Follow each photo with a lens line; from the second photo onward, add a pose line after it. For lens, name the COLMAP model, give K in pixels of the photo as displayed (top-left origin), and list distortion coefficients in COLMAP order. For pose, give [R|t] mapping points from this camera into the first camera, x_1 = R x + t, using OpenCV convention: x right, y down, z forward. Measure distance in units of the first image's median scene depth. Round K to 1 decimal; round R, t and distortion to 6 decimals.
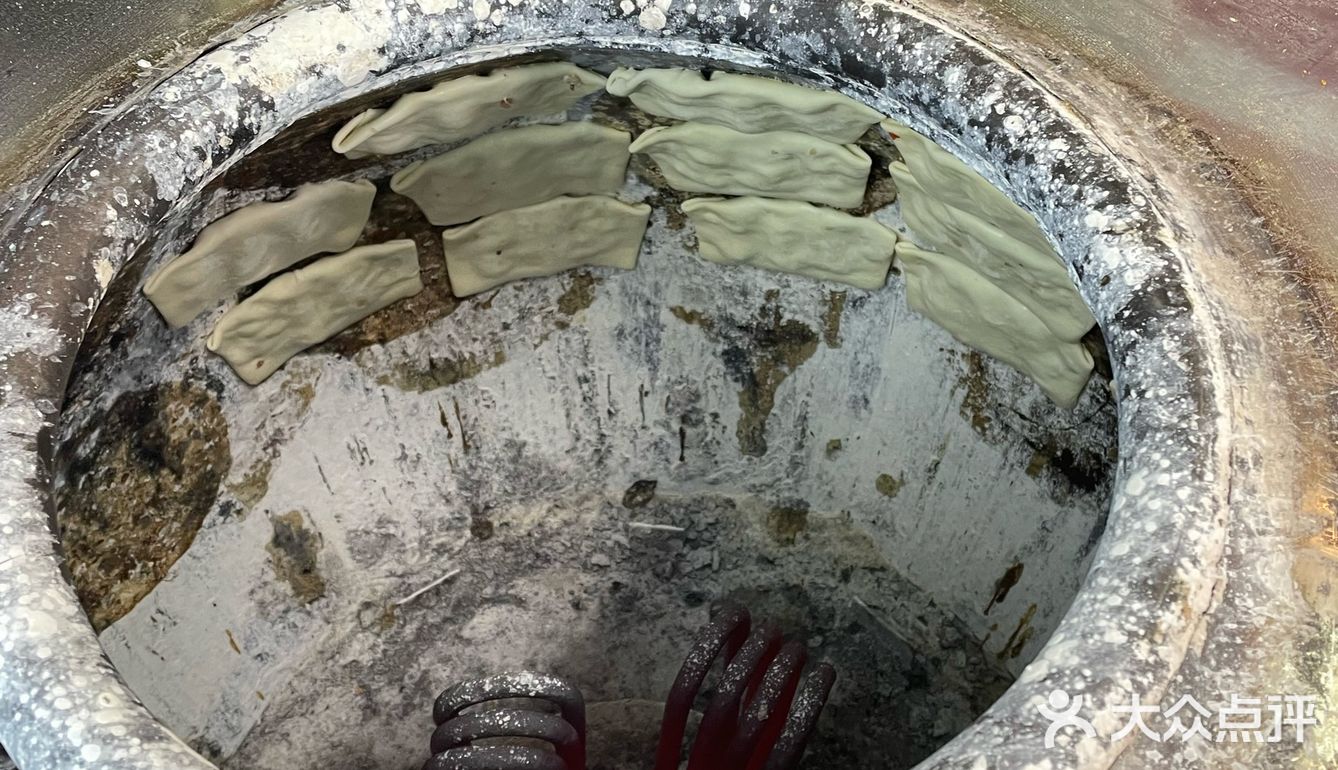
lens RADIAL K [[1377.4, 0, 669.0], [0, 1377.4, 385.0], [0, 0, 1]] dist [0.127313, -0.262337]
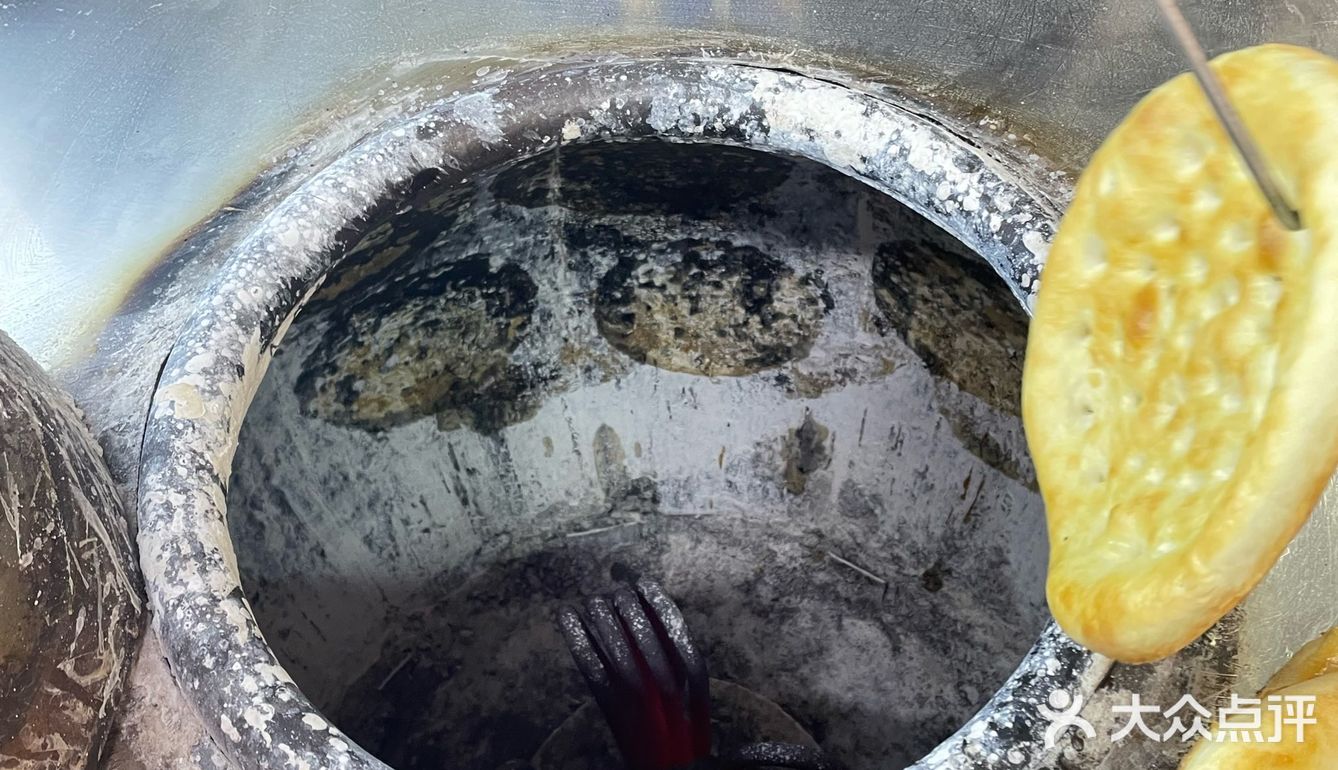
lens RADIAL K [[1377.4, 0, 669.0], [0, 1377.4, 385.0], [0, 0, 1]] dist [0.127313, -0.262337]
pose [[0.393019, 0.728332, -0.561309, 0.528316], [-0.697828, 0.633763, 0.333737, -0.396640], [0.598808, 0.260532, 0.757332, 0.062281]]
